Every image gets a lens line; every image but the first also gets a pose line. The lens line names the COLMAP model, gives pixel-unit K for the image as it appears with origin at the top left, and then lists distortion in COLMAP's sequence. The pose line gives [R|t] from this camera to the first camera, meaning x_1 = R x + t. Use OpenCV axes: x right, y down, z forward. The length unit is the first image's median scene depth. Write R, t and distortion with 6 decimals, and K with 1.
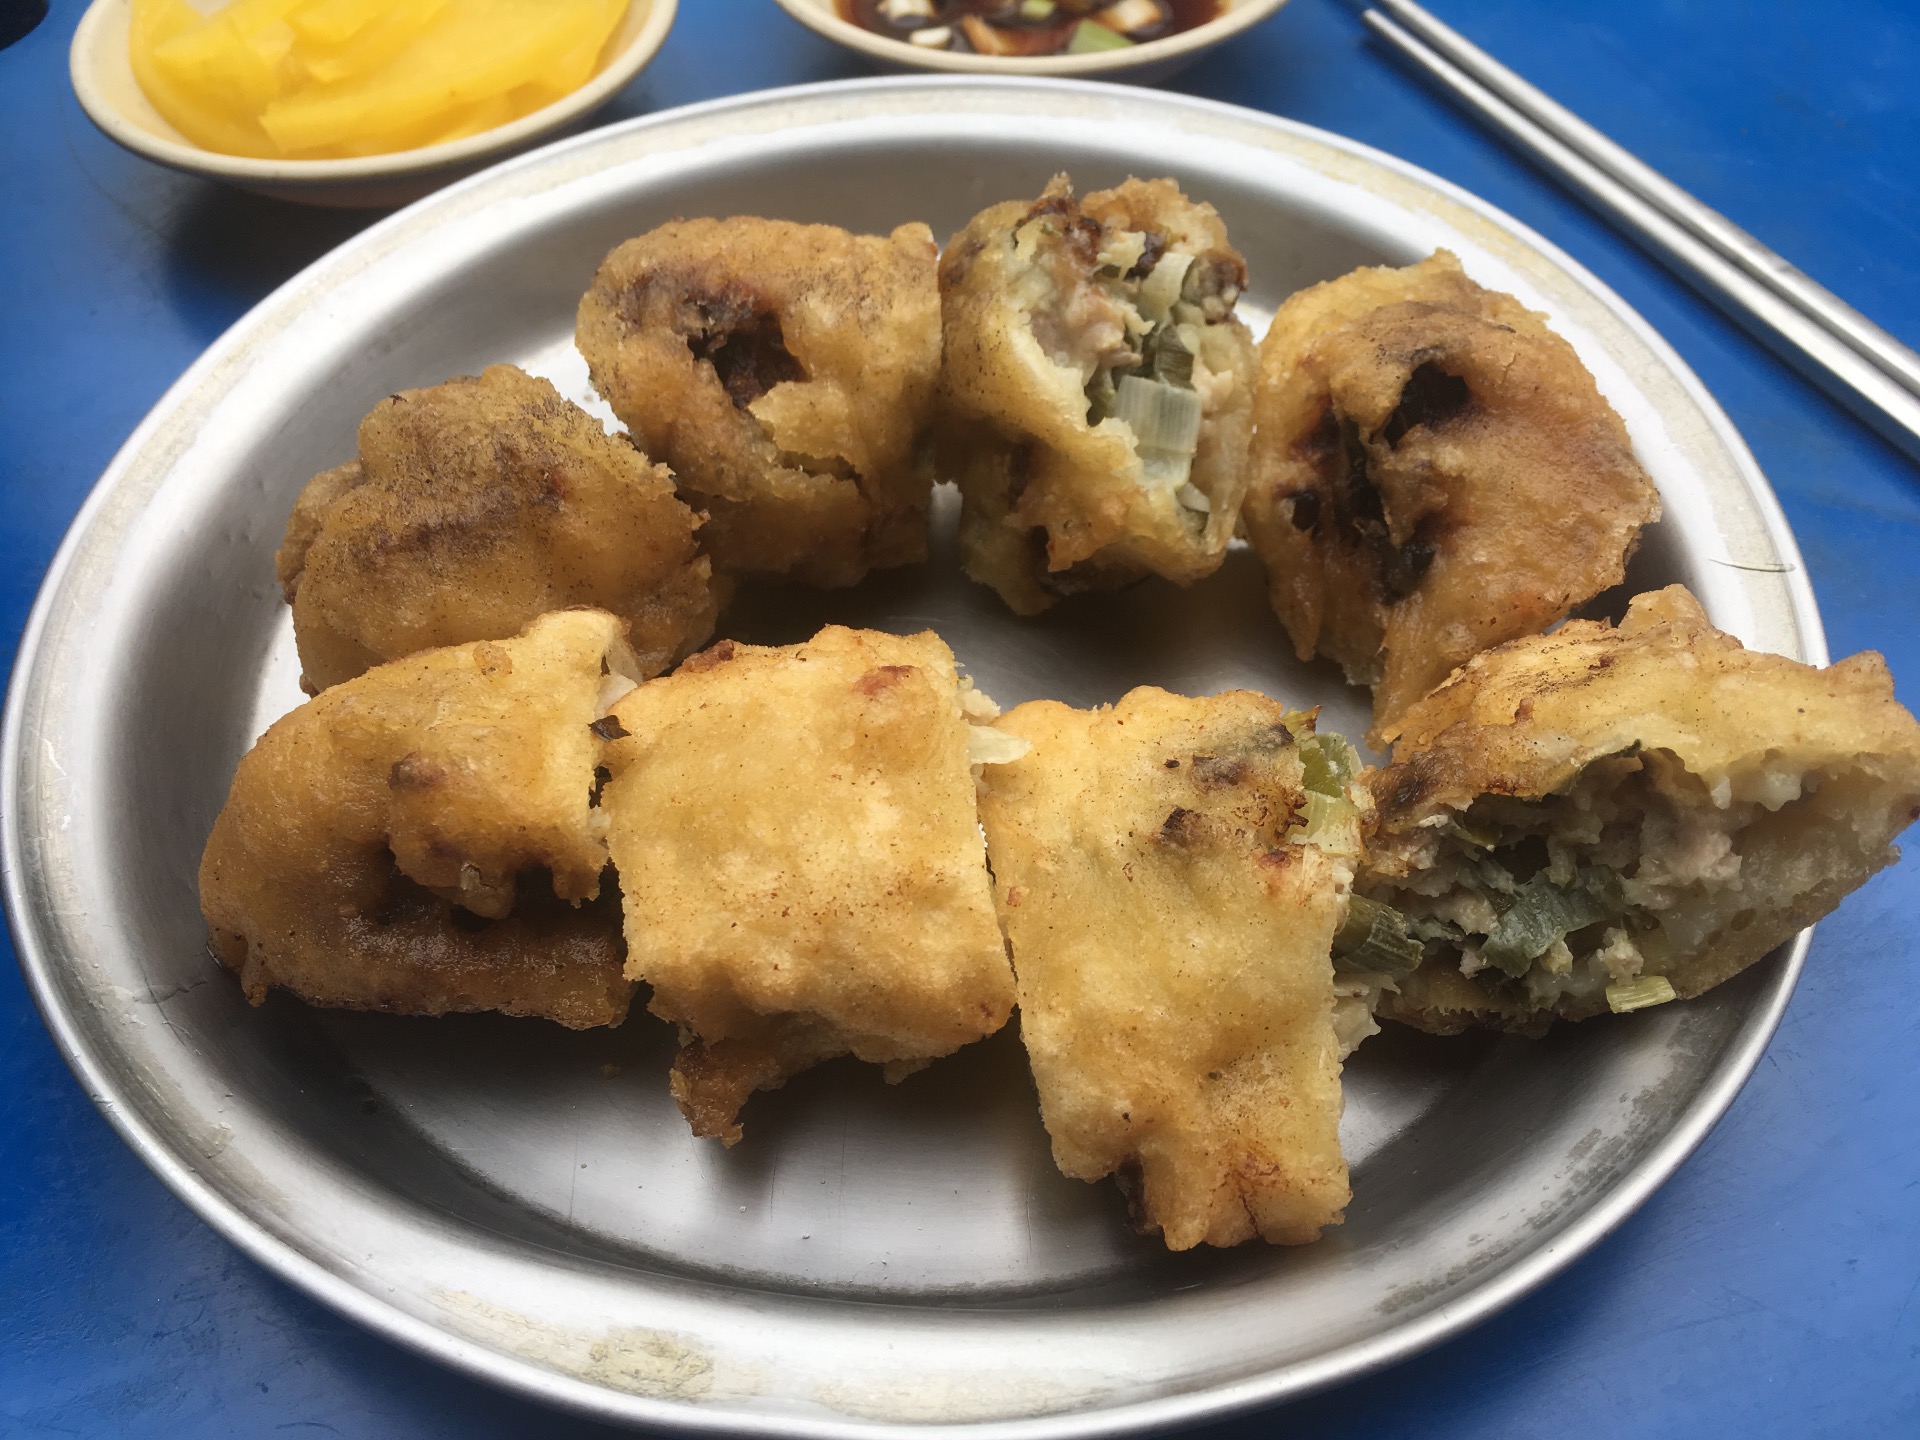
lens RADIAL K [[1634.1, 0, 954.7], [0, 1634.1, 738.6], [0, 0, 1]] dist [0.011260, -0.069415]
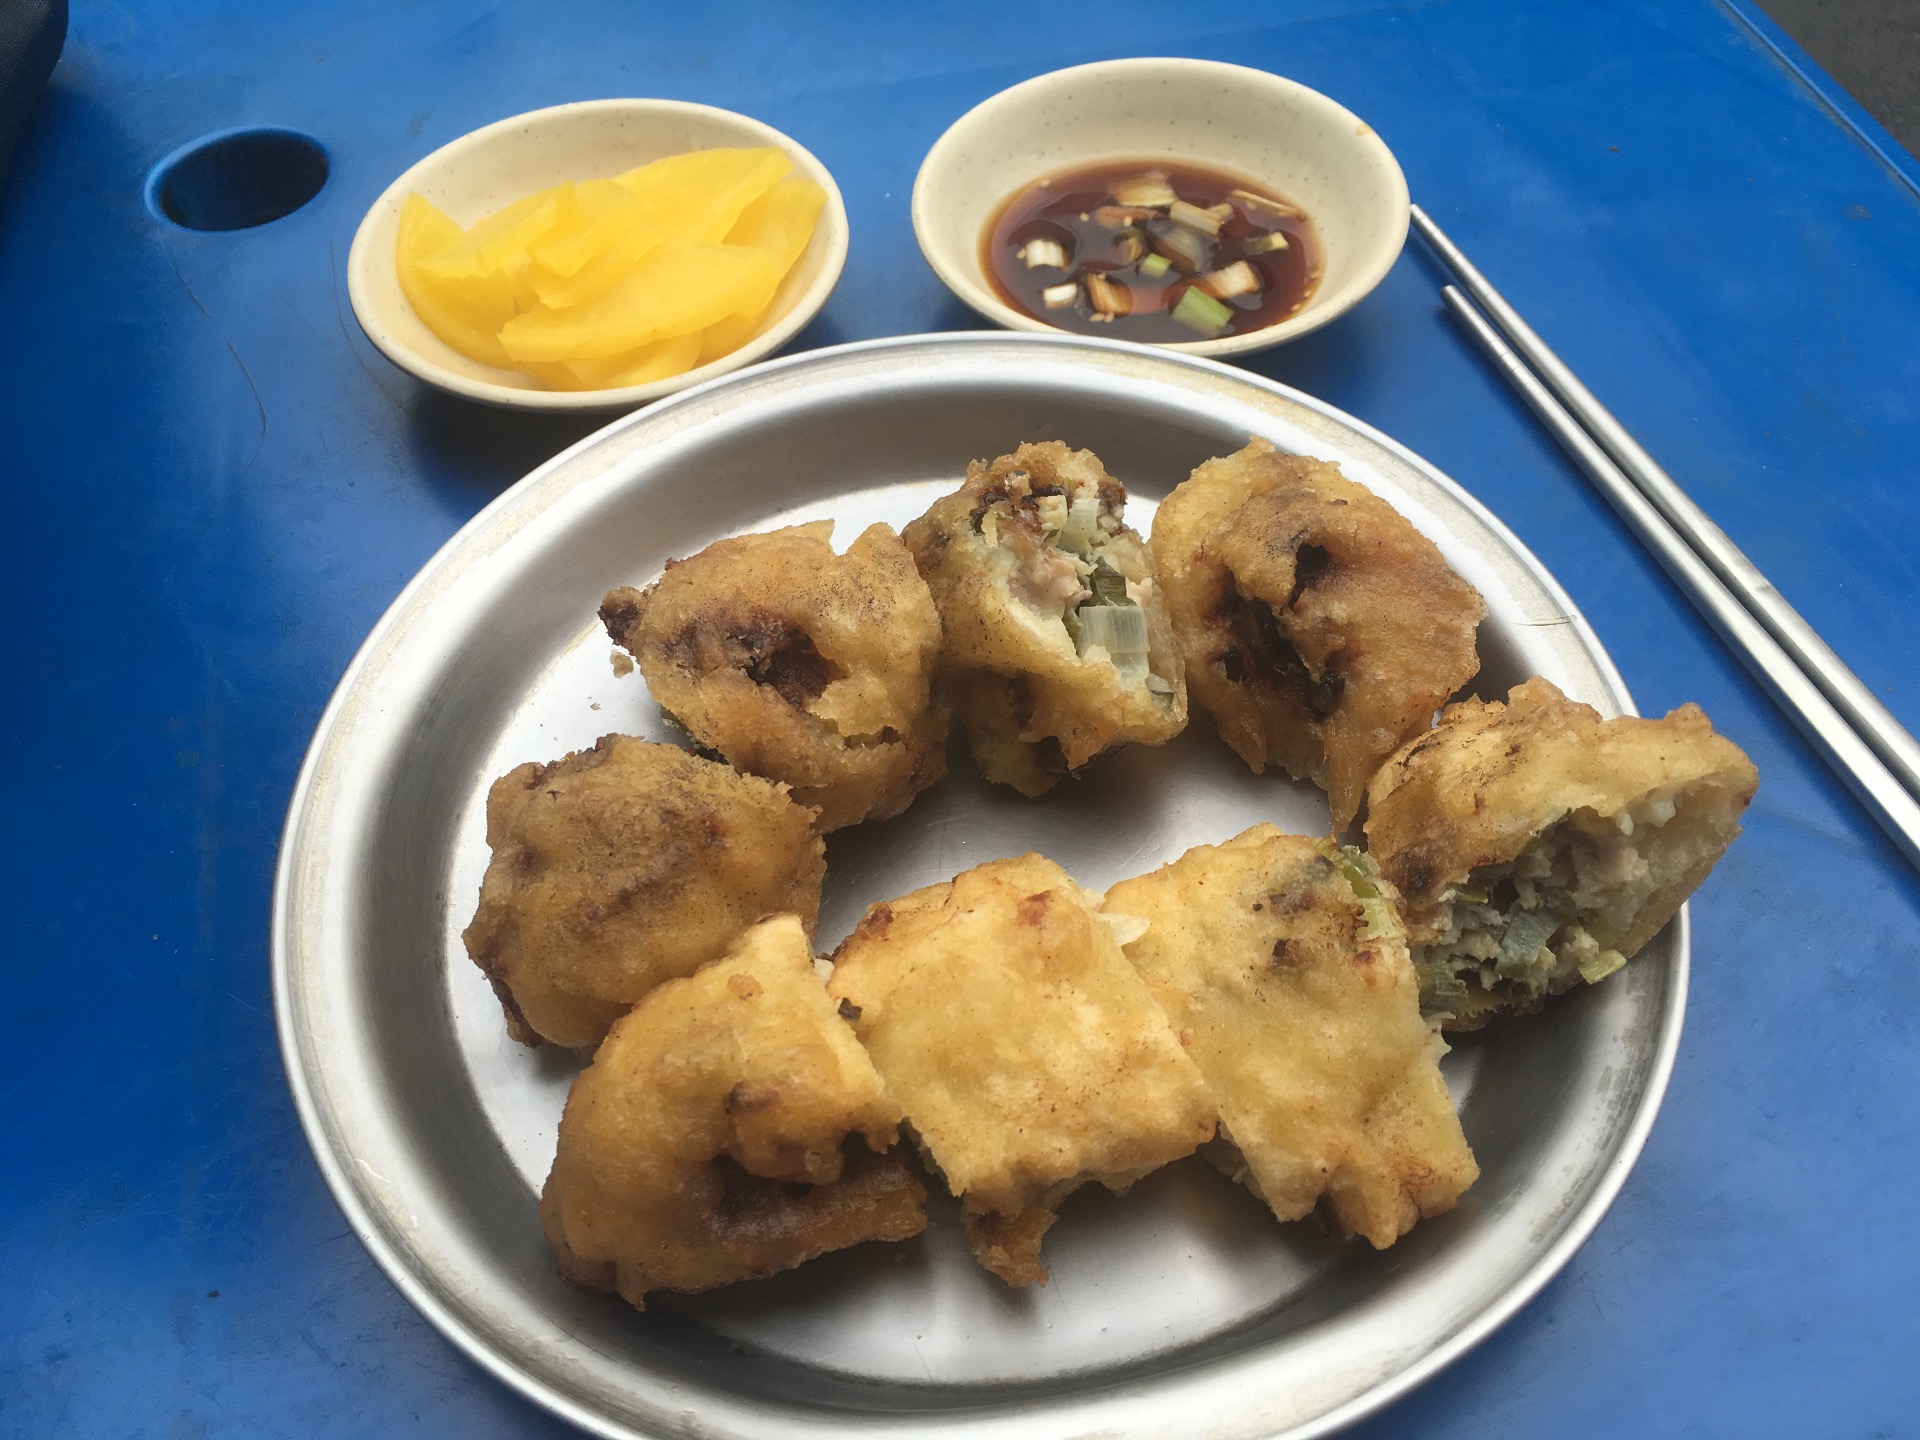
lens RADIAL K [[1634.1, 0, 946.5], [0, 1634.1, 717.4], [0, 0, 1]] dist [0.011260, -0.069415]
pose [[0.938837, -0.278379, 0.202708, -0.332446], [0.279080, 0.959924, 0.025709, -0.236509], [-0.201741, 0.032435, 0.978902, -0.281888]]
